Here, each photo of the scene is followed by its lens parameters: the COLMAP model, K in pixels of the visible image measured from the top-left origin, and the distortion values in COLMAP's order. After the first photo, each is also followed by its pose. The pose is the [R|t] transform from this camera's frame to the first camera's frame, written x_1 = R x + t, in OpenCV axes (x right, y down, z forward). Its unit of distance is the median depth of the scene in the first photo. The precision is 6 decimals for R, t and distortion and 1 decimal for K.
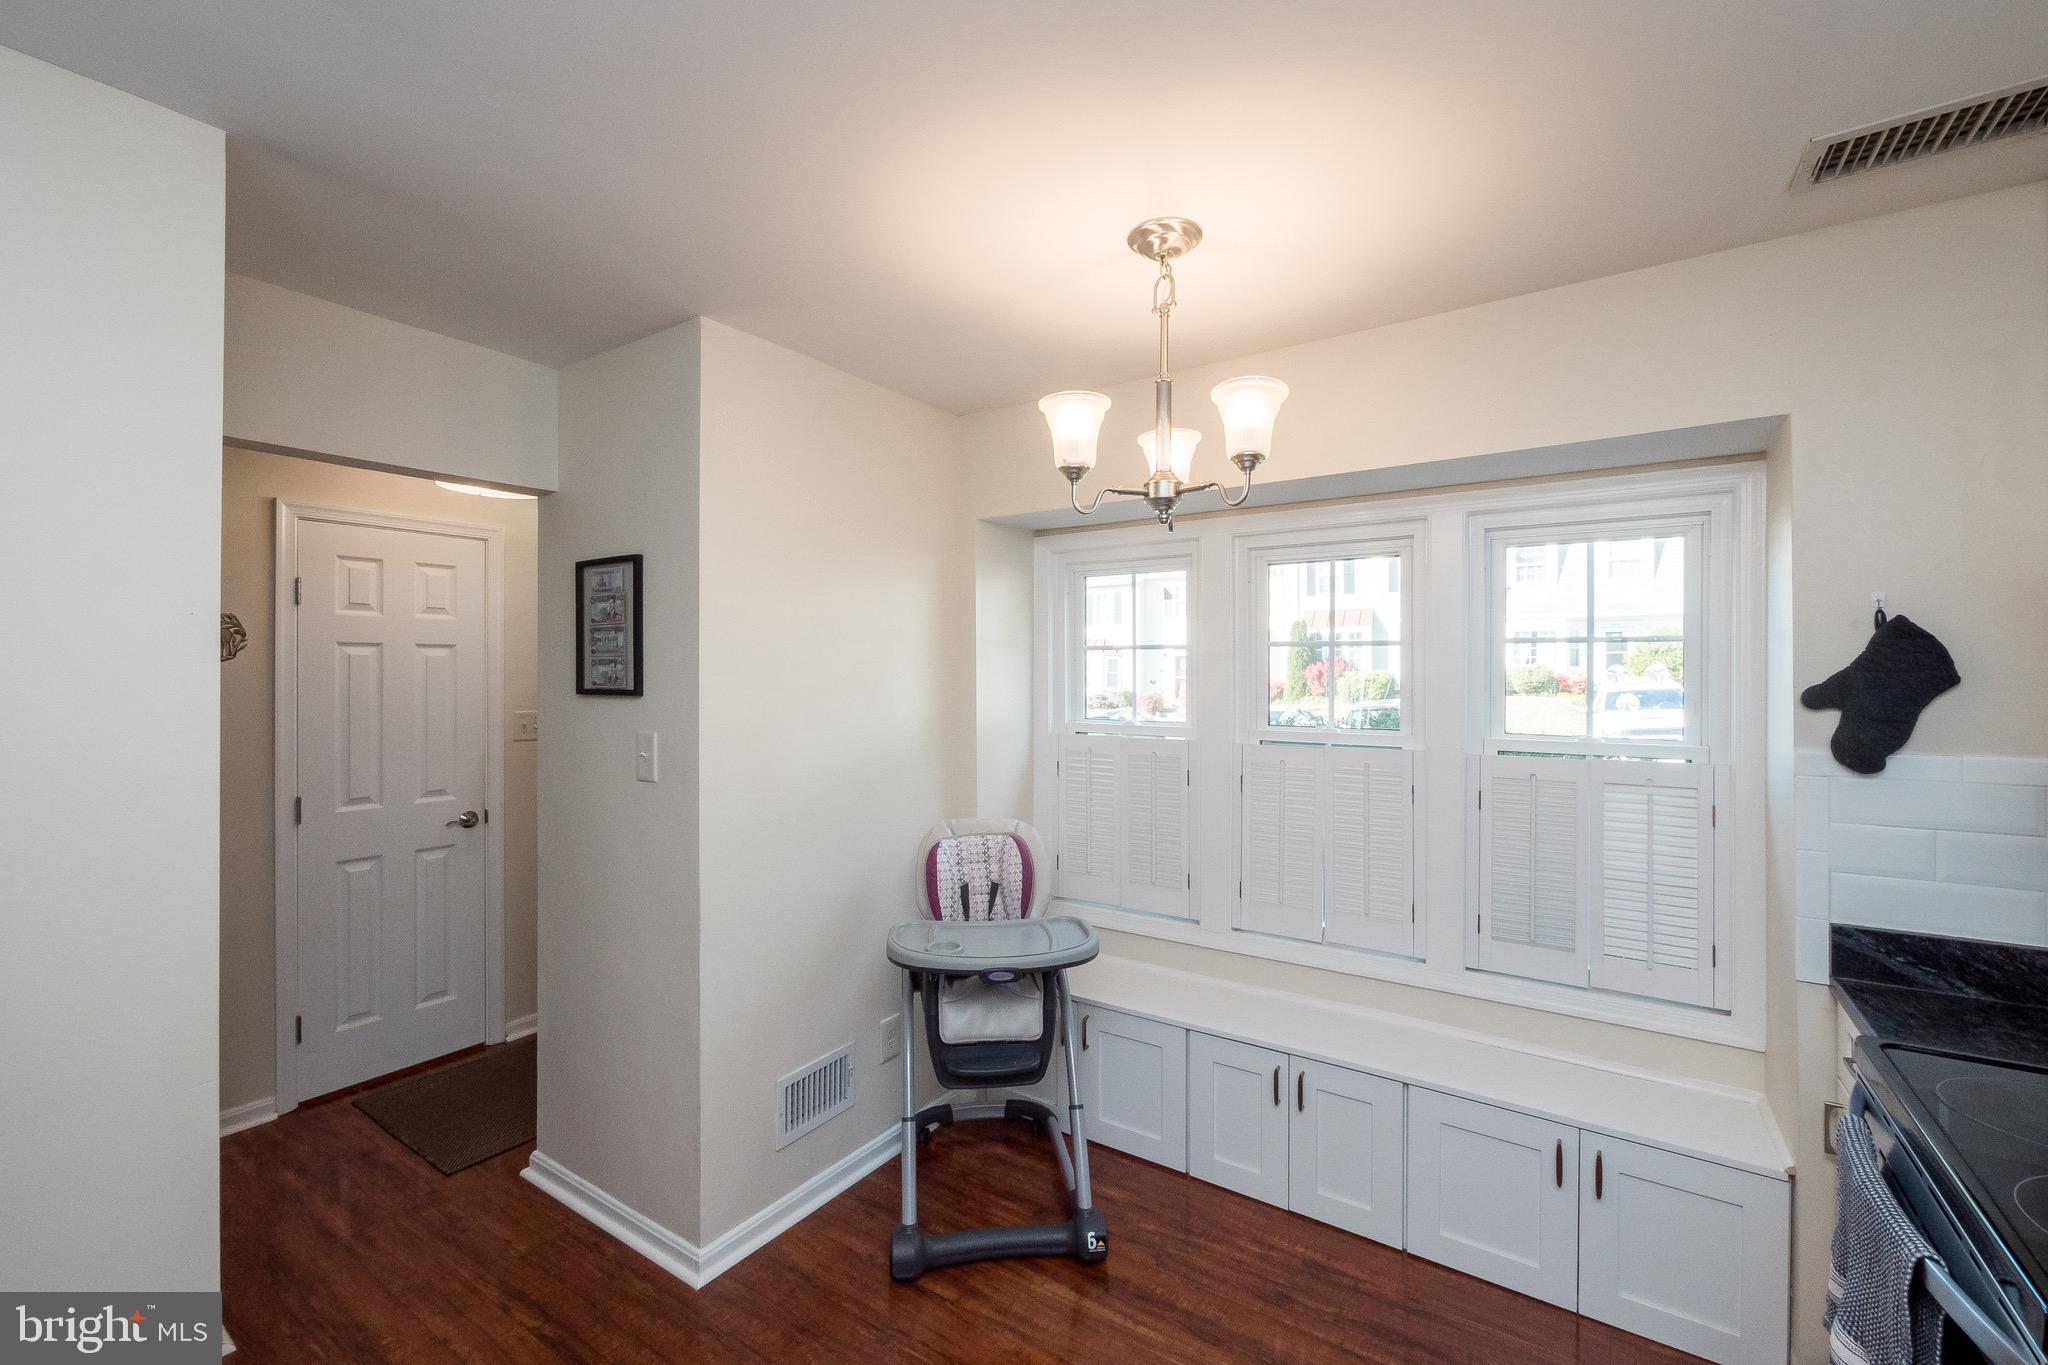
lens RADIAL K [[866.6, 0, 1017.1], [0, 866.6, 684.2], [0, 0, 1]] dist [0.008762, 0.000096]
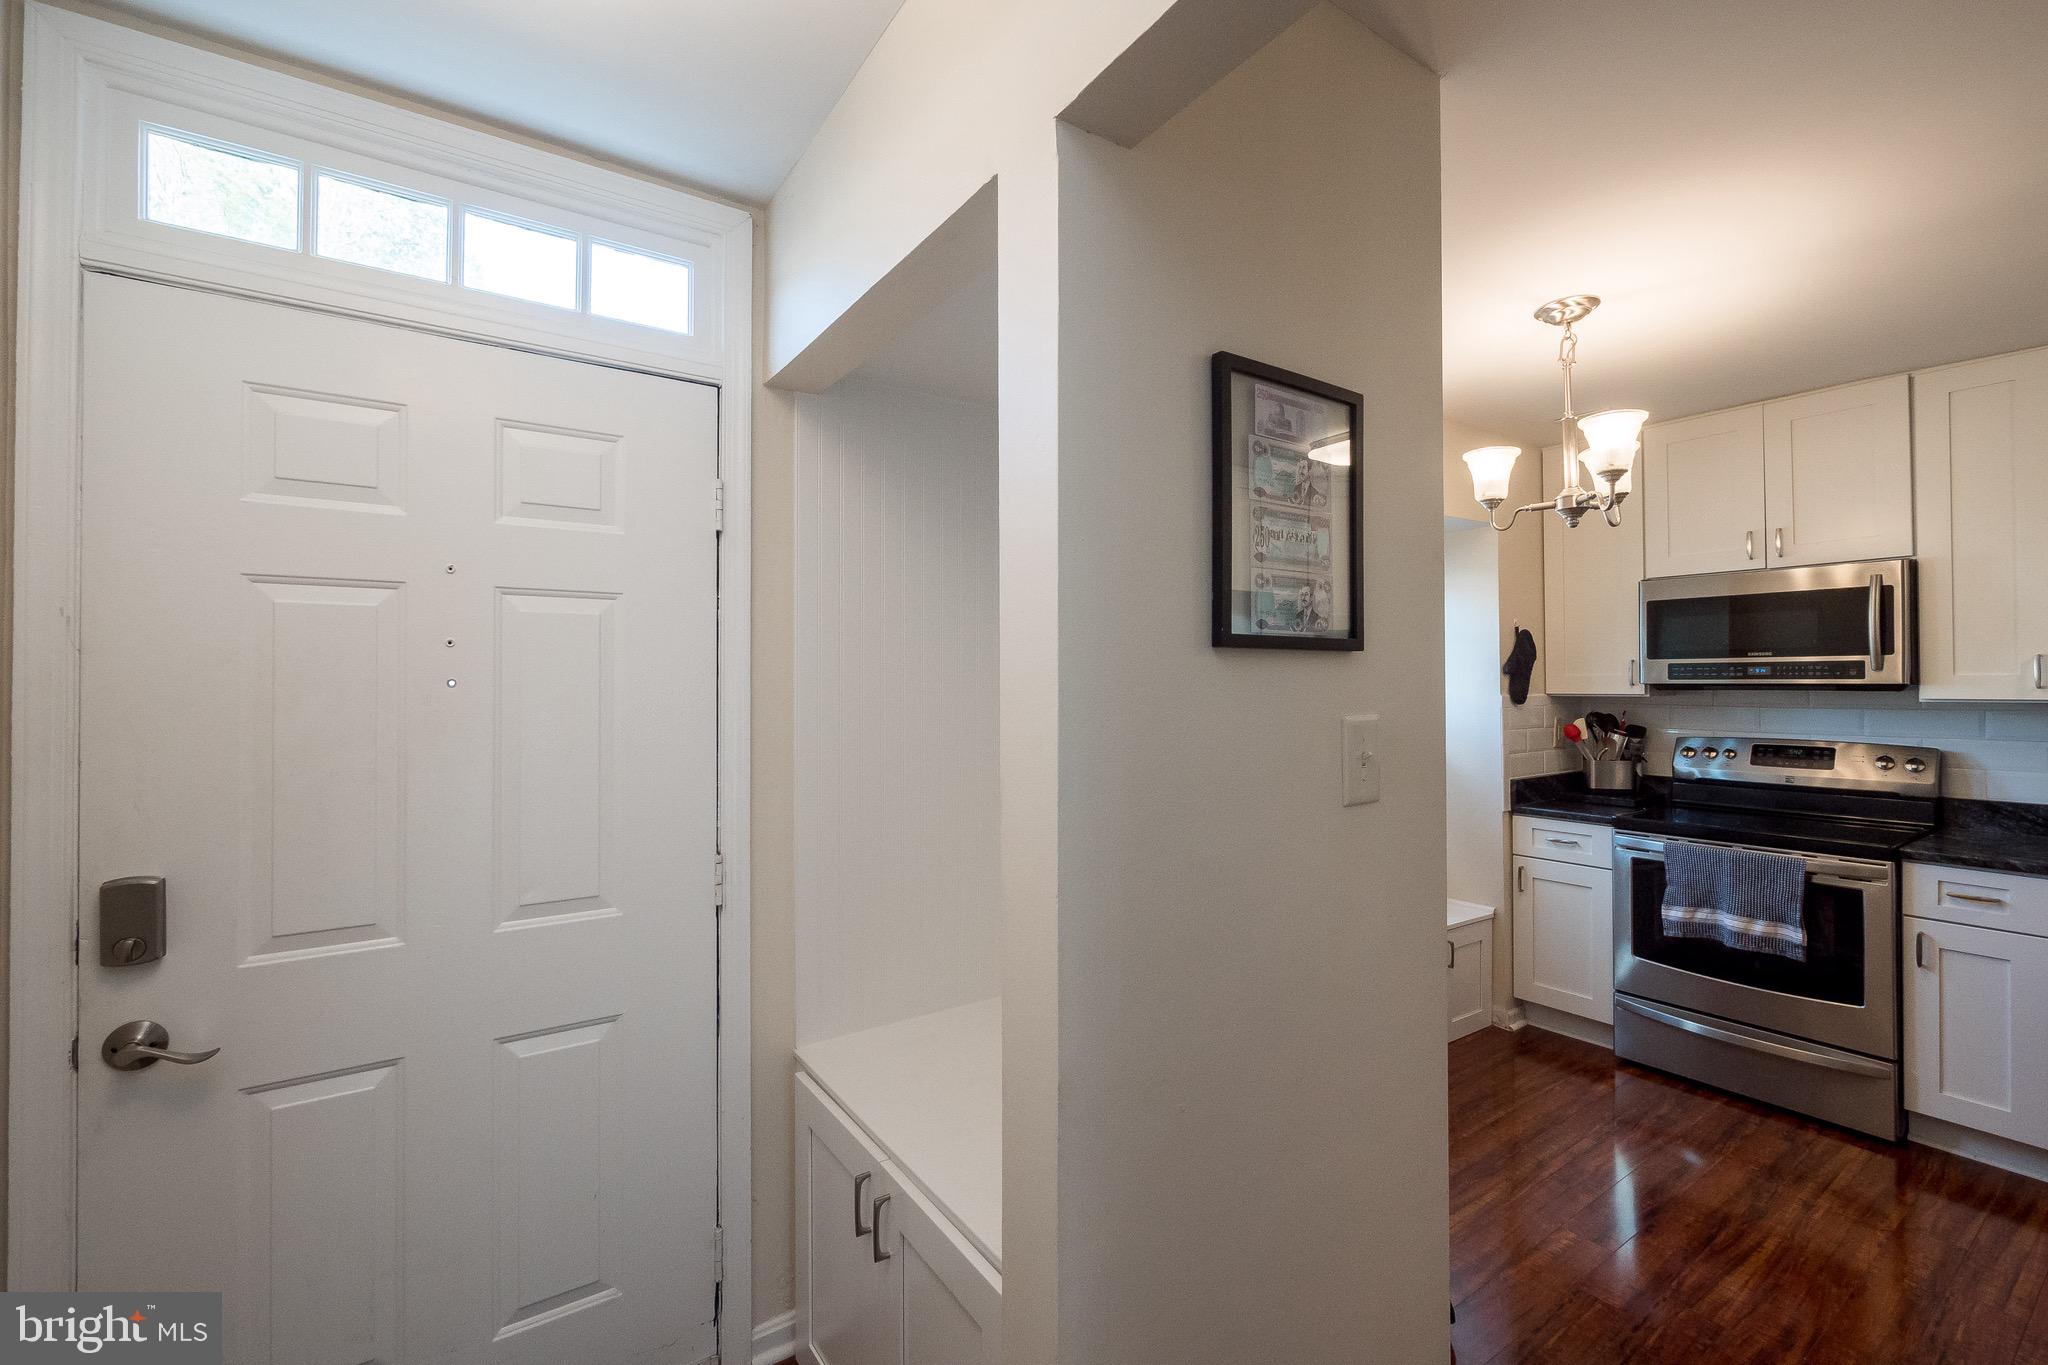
lens RADIAL K [[876.1, 0, 1025.9], [0, 876.1, 674.2], [0, 0, 1]] dist [-0.001850, -0.000004]
pose [[0.356703, 0.007570, 0.934187, -1.009018], [0.003430, 0.999950, -0.009413, 0.032205], [-0.934212, 0.006562, 0.356659, 0.975663]]
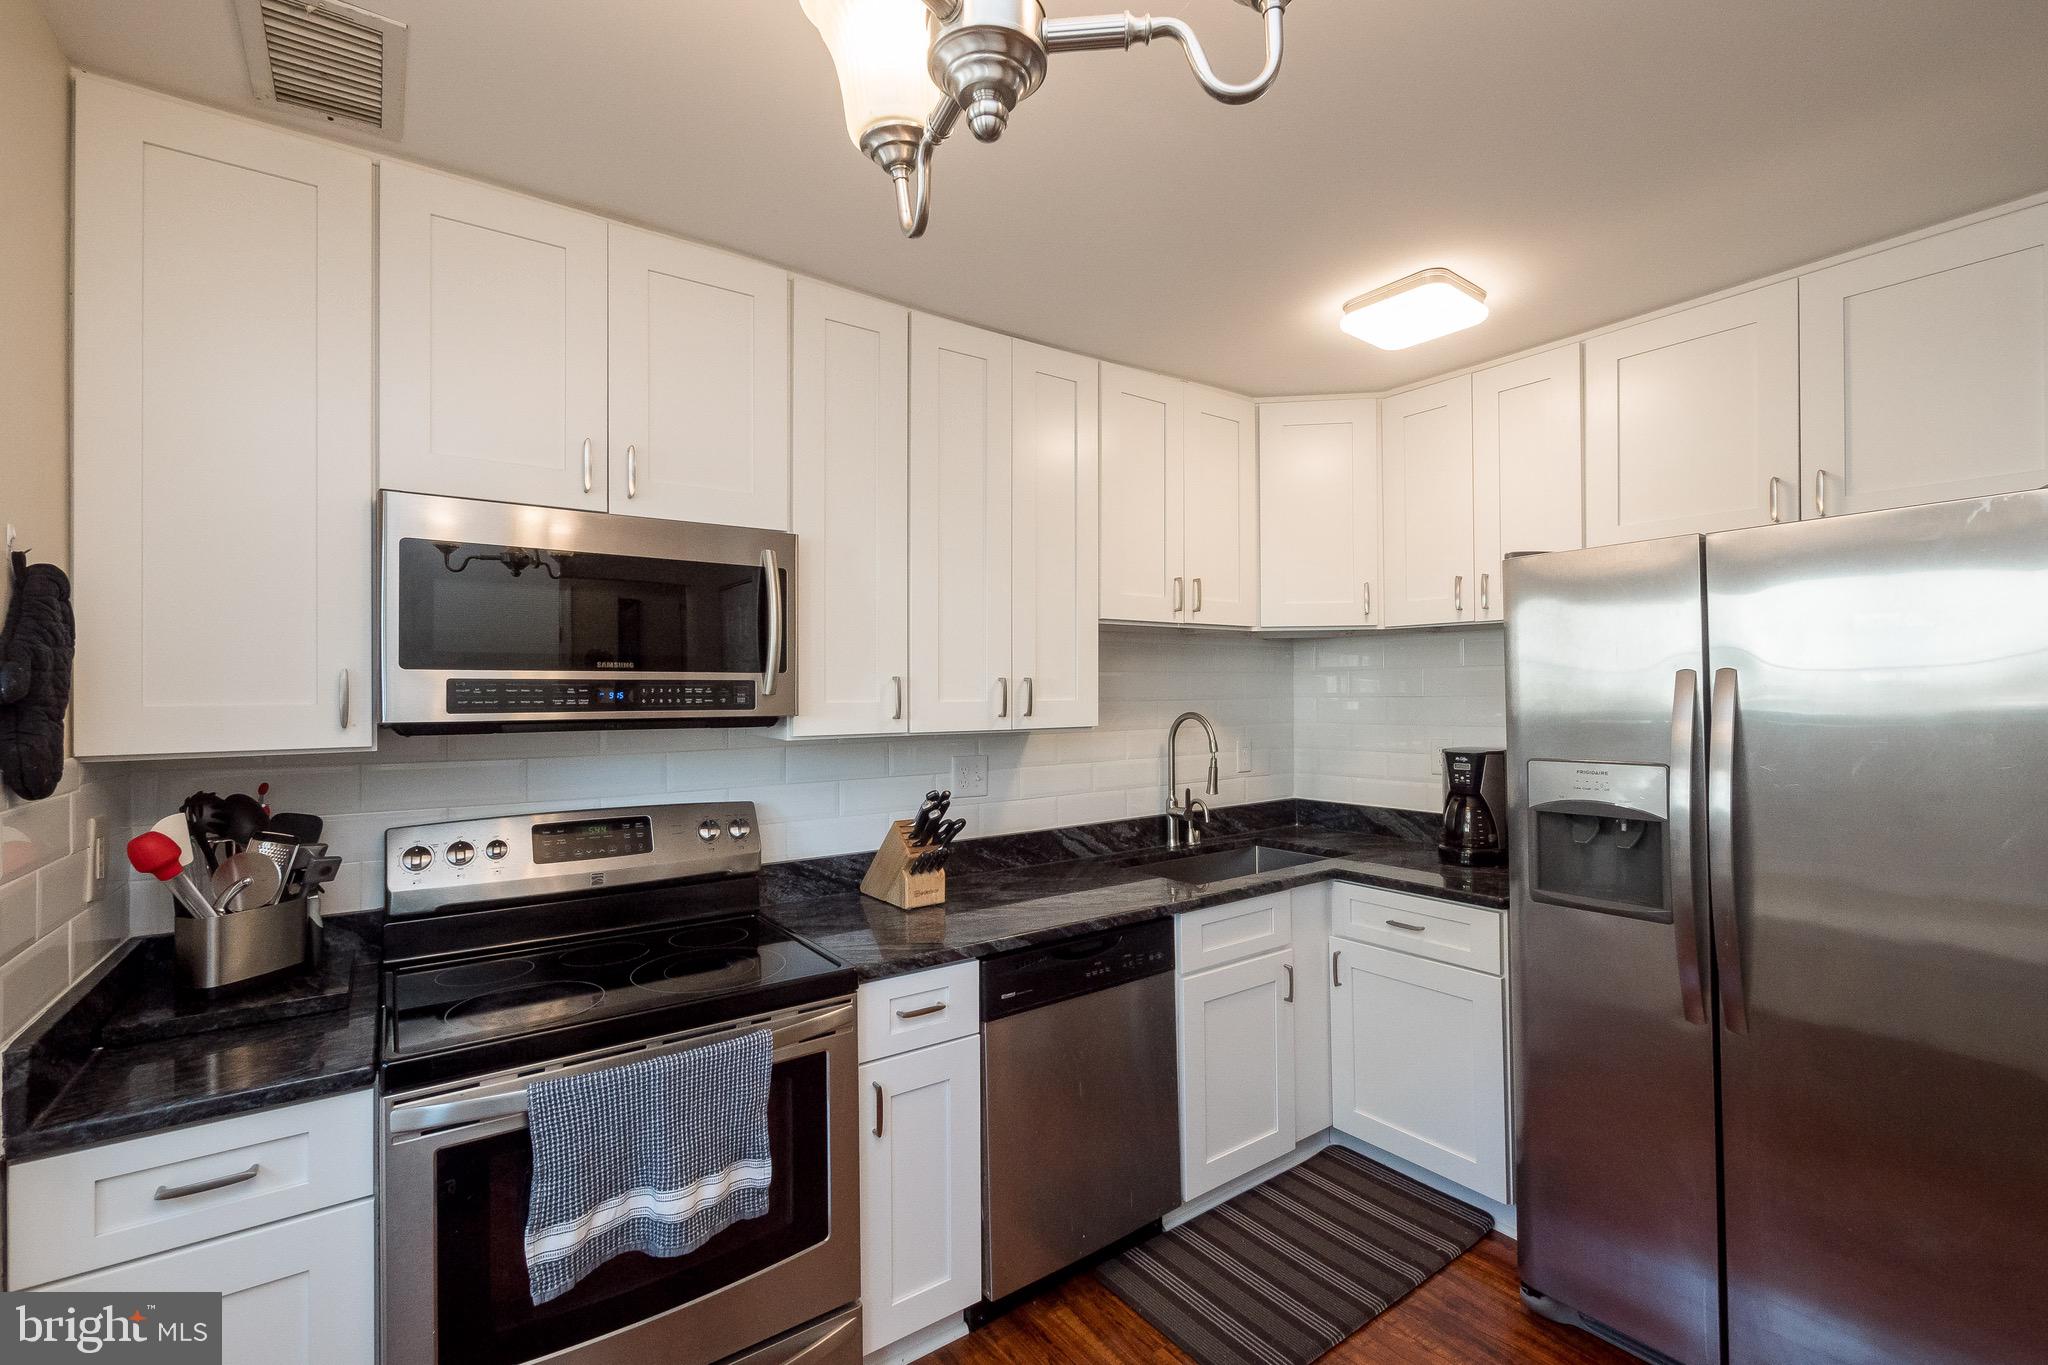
lens RADIAL K [[883.5, 0, 1027.0], [0, 883.5, 690.4], [0, 0, 1]] dist [-0.001323, -0.000048]
pose [[-0.937898, 0.005575, 0.346866, 0.025912], [0.005444, 0.999984, -0.001354, 0.017147], [-0.346868, 0.000619, -0.937914, 0.979966]]
